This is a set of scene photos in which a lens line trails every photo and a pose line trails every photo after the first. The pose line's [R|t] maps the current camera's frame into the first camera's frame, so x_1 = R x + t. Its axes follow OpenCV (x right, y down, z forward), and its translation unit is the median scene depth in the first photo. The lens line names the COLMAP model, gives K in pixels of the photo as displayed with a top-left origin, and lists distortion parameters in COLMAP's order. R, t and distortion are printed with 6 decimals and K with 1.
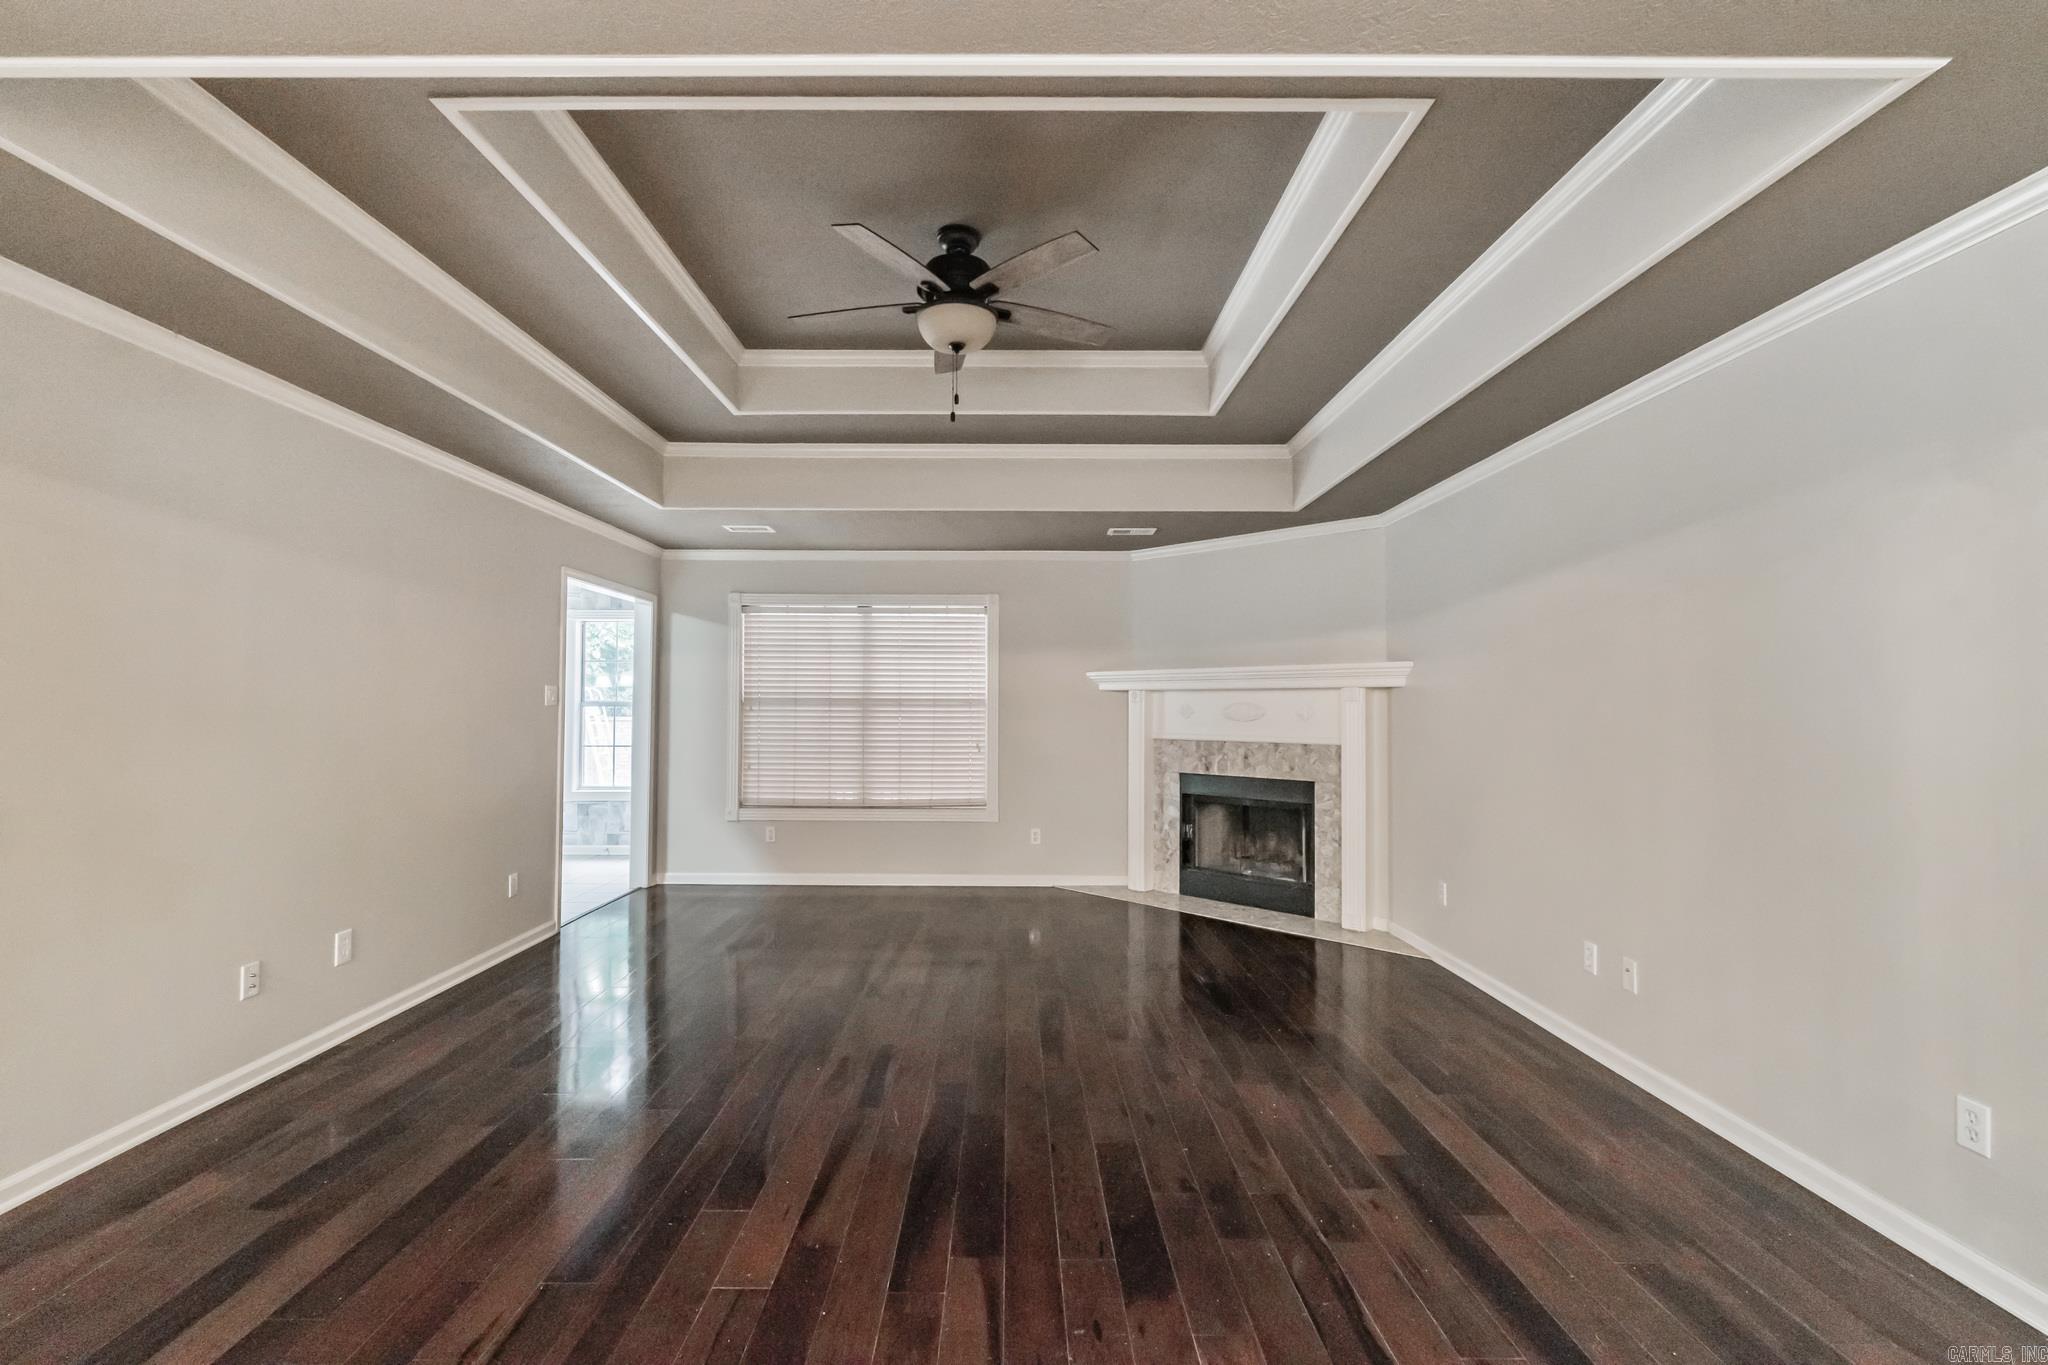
lens RADIAL K [[918.1, 0, 1010.3], [0, 918.1, 680.6], [0, 0, 1]] dist [-0.002573, 0.000310]
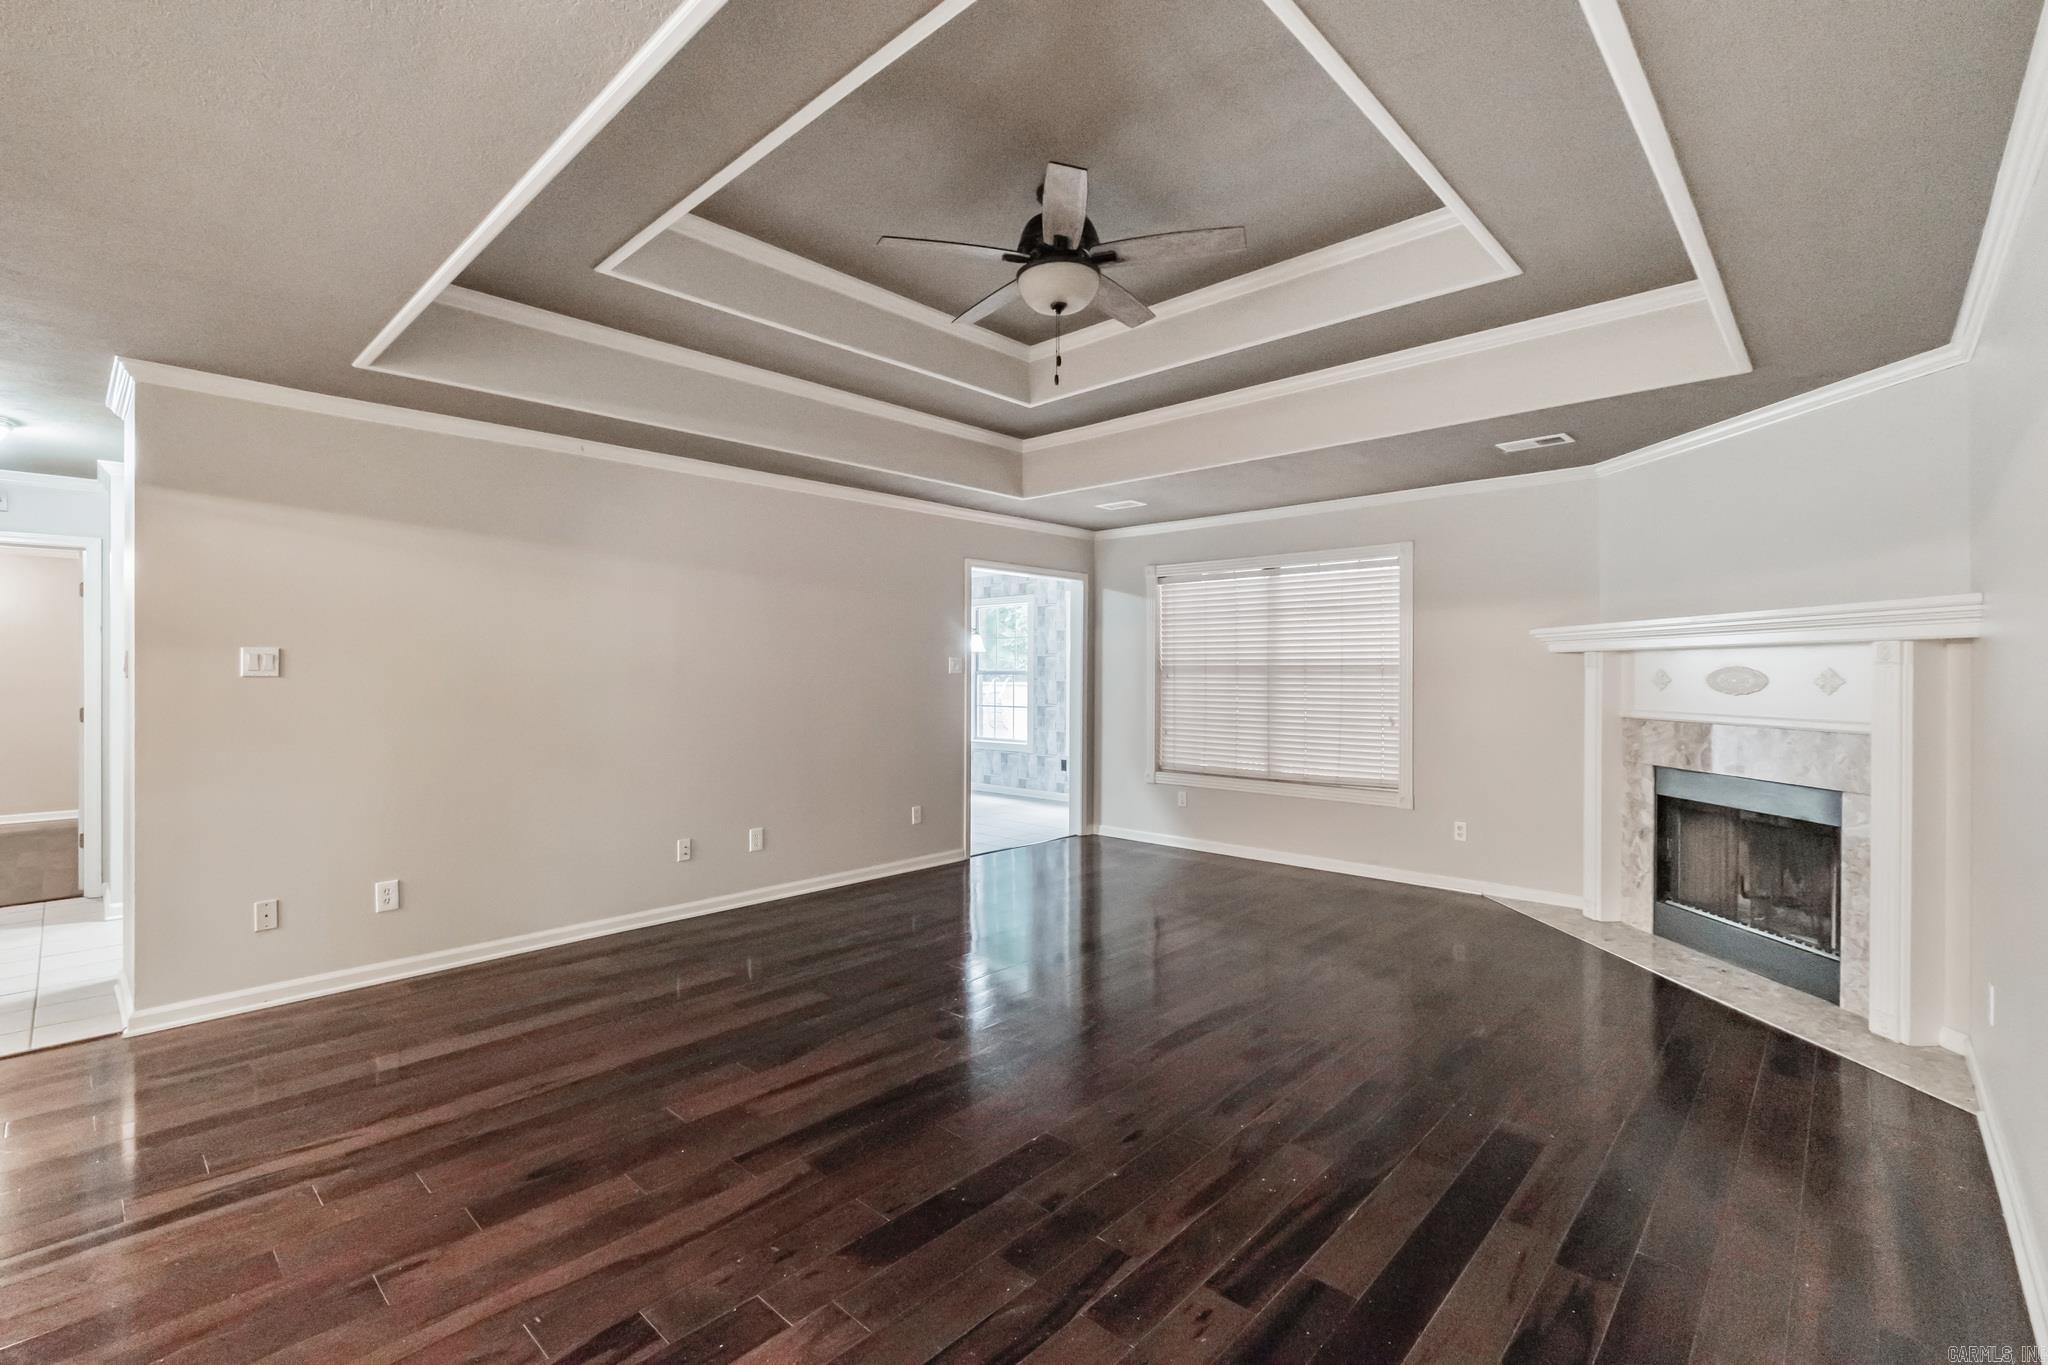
lens RADIAL K [[918.1, 0, 1003.5], [0, 918.1, 668.9], [0, 0, 1]] dist [-0.002573, 0.000310]
pose [[0.715254, -0.005700, -0.698841, 0.323659], [0.019971, 0.999725, 0.012285, 0.006141], [0.698579, -0.022744, 0.715171, 0.136043]]
